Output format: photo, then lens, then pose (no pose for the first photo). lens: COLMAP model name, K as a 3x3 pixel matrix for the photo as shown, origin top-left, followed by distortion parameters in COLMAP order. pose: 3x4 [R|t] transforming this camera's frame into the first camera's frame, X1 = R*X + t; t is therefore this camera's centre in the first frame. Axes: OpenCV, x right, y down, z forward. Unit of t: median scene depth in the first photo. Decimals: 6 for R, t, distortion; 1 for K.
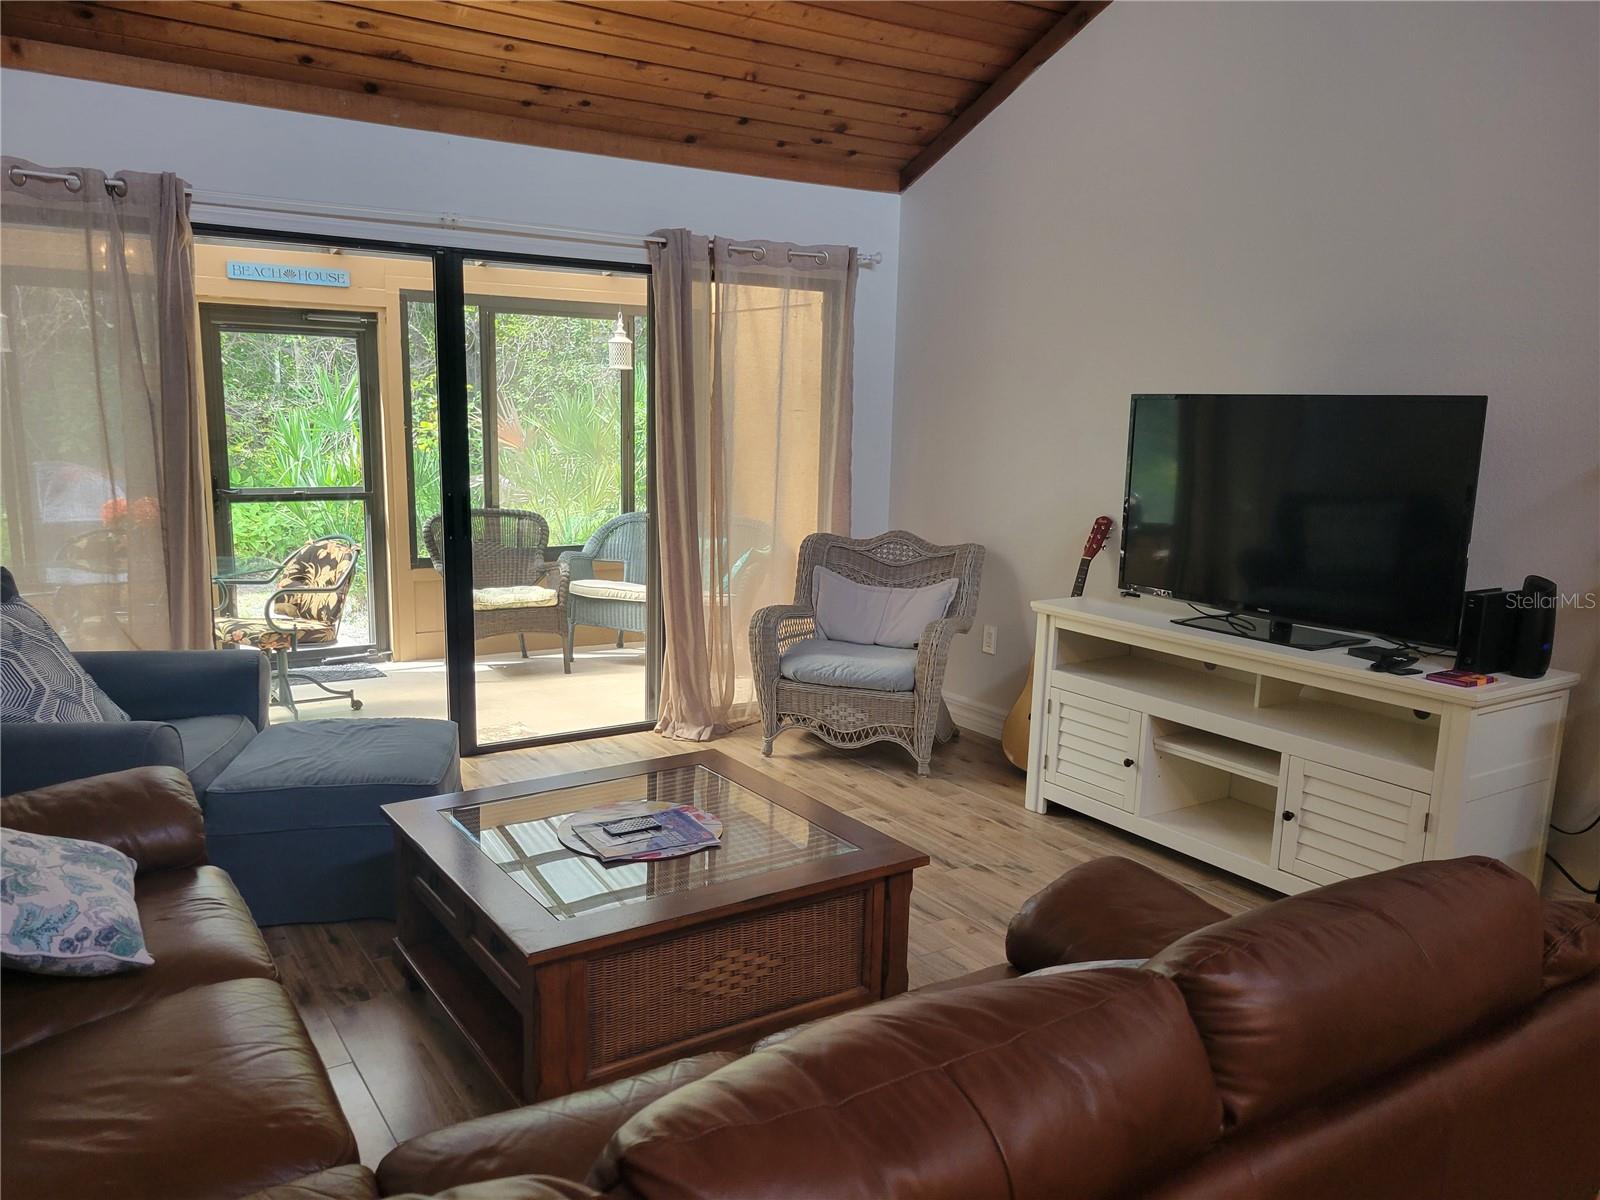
lens RADIAL K [[1214.7, 0, 764.5], [0, 1214.7, 605.7], [0, 0, 1]] dist [0.037037, -0.007487]
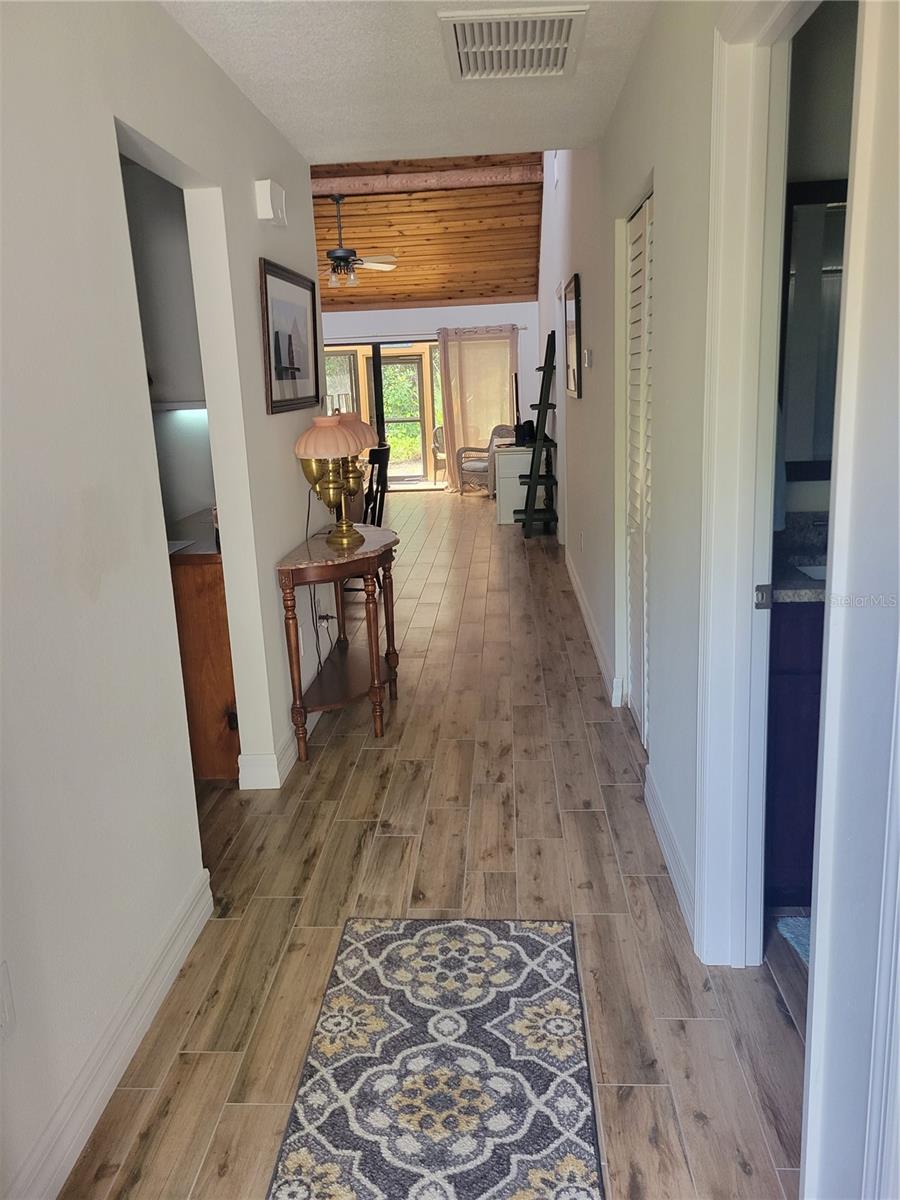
lens RADIAL K [[911.0, 0, 450.0], [0, 911.0, 600.0], [0, 0, 1]] dist [0.037037, -0.007487]
pose [[0.805444, 0.083910, -0.586702, 1.326700], [-0.041952, 0.995516, 0.084785, 0.187831], [0.591186, -0.043676, 0.805352, -0.898291]]
